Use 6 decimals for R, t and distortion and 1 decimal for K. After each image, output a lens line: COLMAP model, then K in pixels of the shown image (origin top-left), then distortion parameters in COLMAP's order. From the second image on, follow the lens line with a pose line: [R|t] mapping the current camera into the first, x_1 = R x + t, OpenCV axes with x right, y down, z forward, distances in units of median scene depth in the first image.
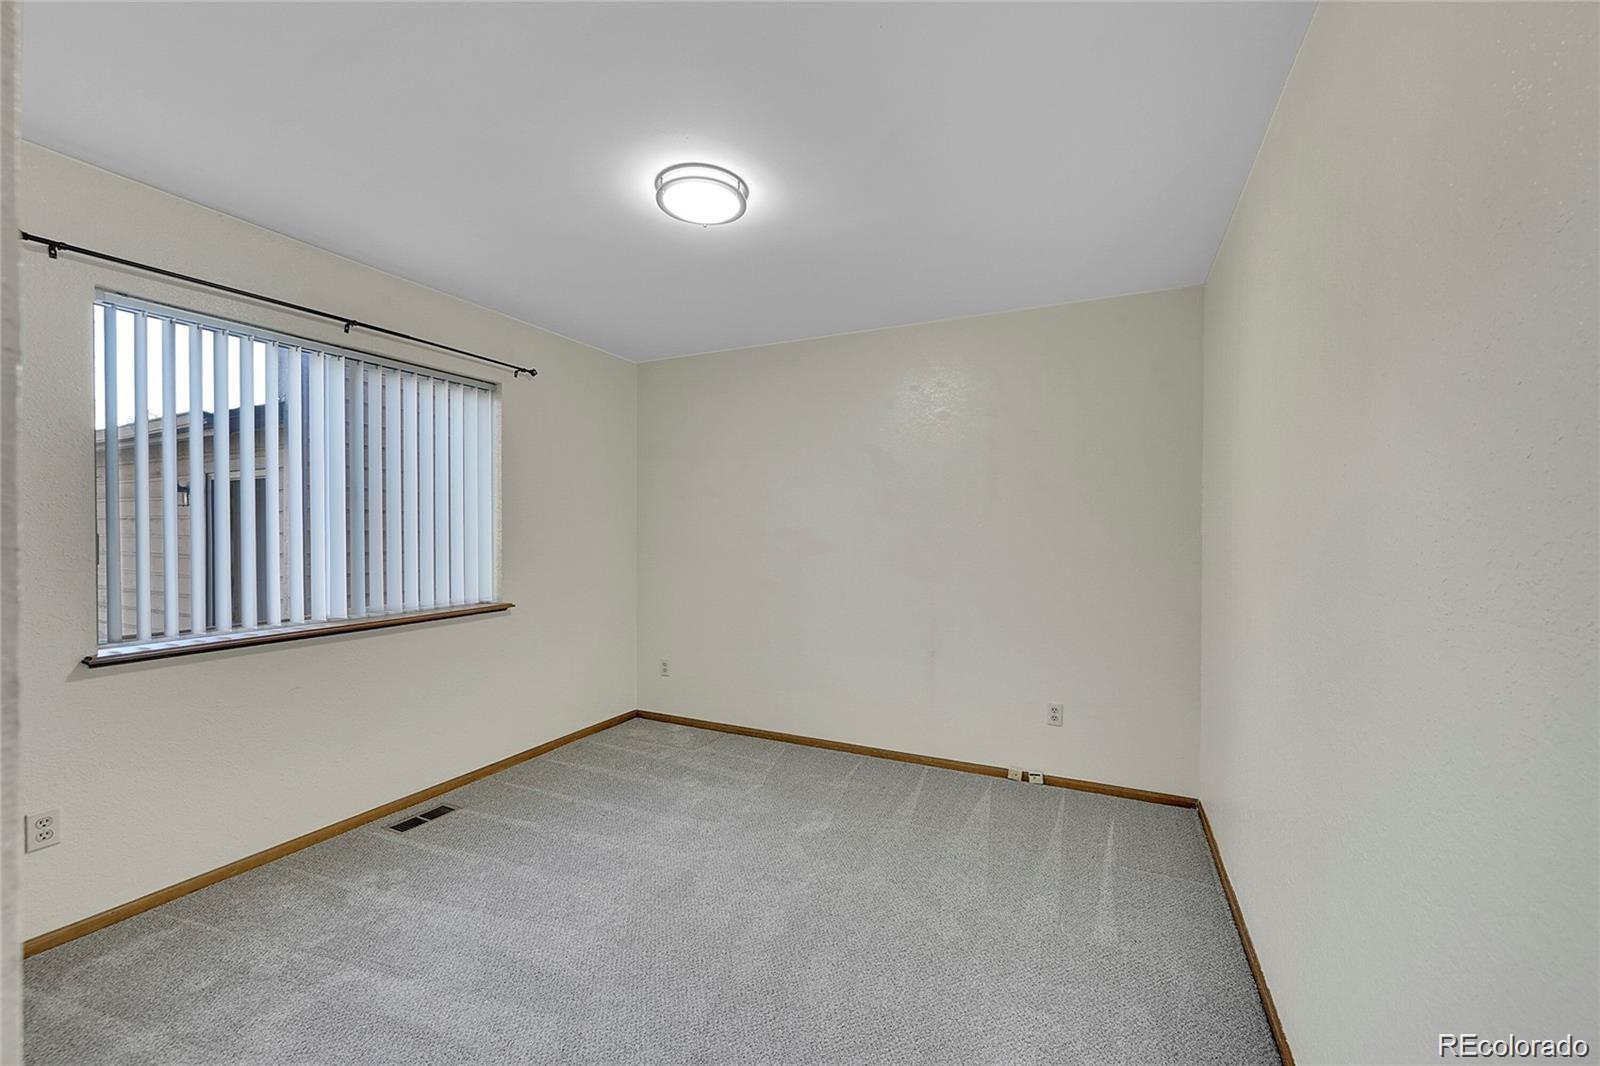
lens RADIAL K [[634.3, 0, 804.5], [0, 634.3, 529.4], [0, 0, 1]] dist [-0.000319, -0.000044]
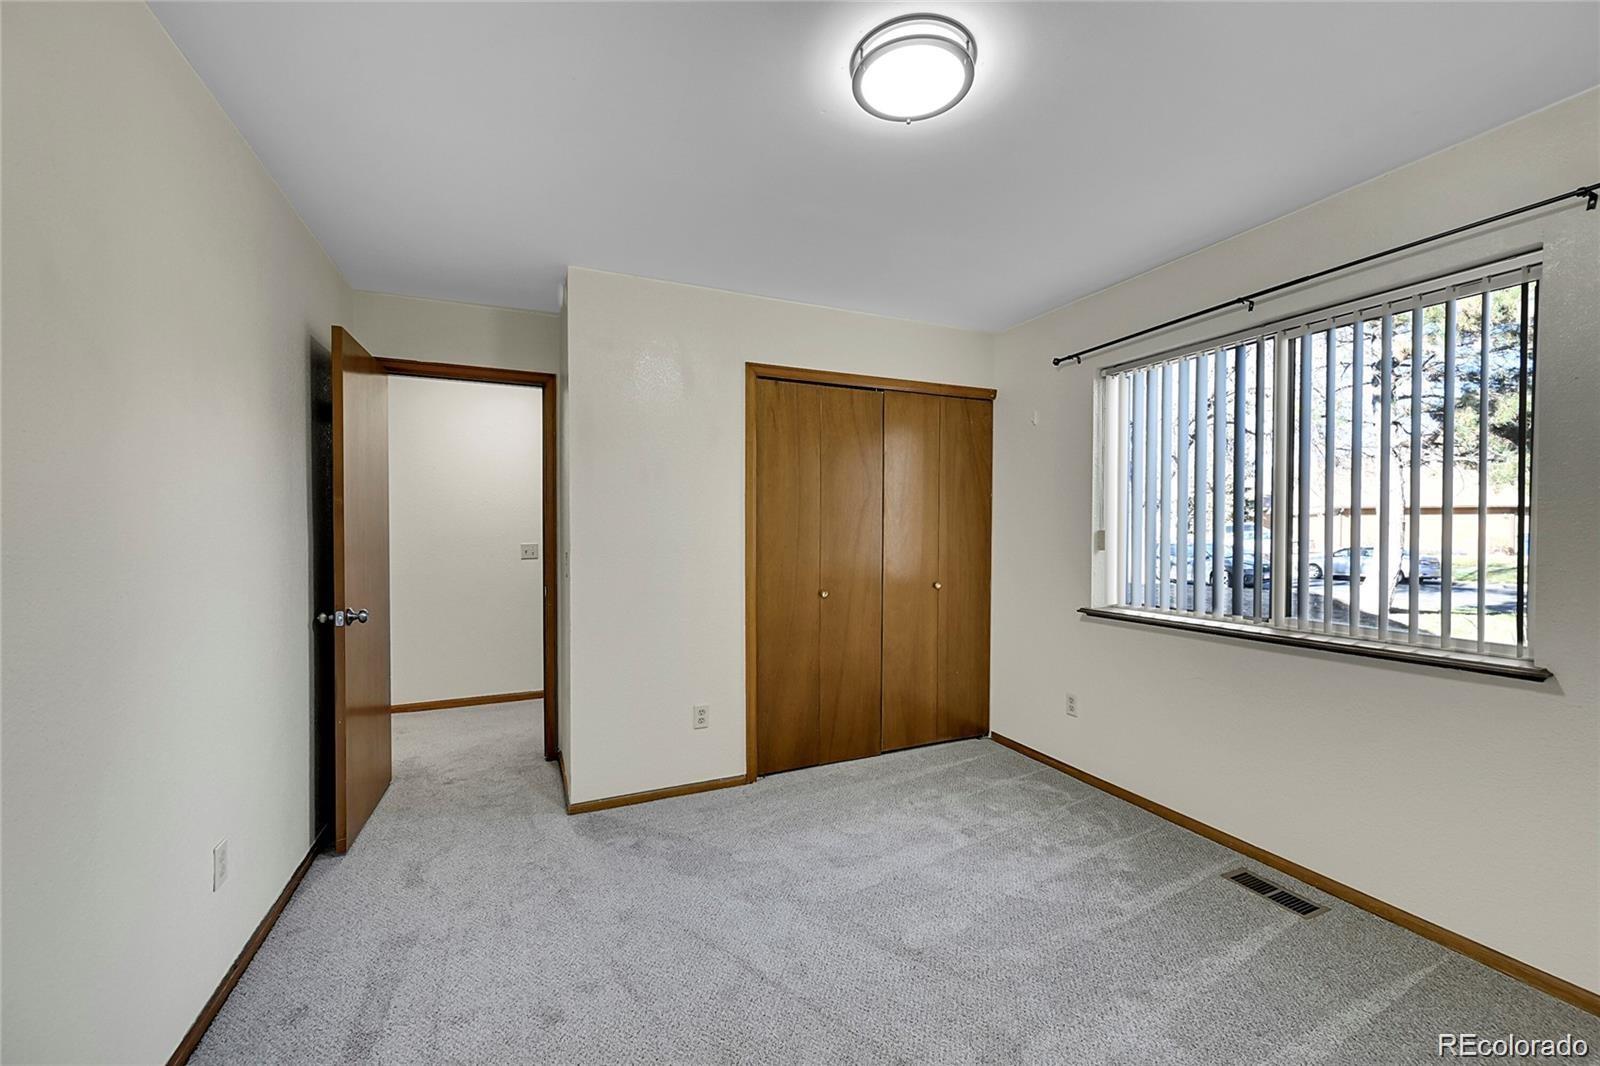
lens RADIAL K [[634.3, 0, 804.5], [0, 634.3, 529.4], [0, 0, 1]] dist [-0.000319, -0.000044]
pose [[-0.652382, 0.000964, -0.757890, 0.430430], [0.001726, 0.999998, -0.000214, 0.003593], [0.757888, -0.001448, -0.652383, 1.226000]]
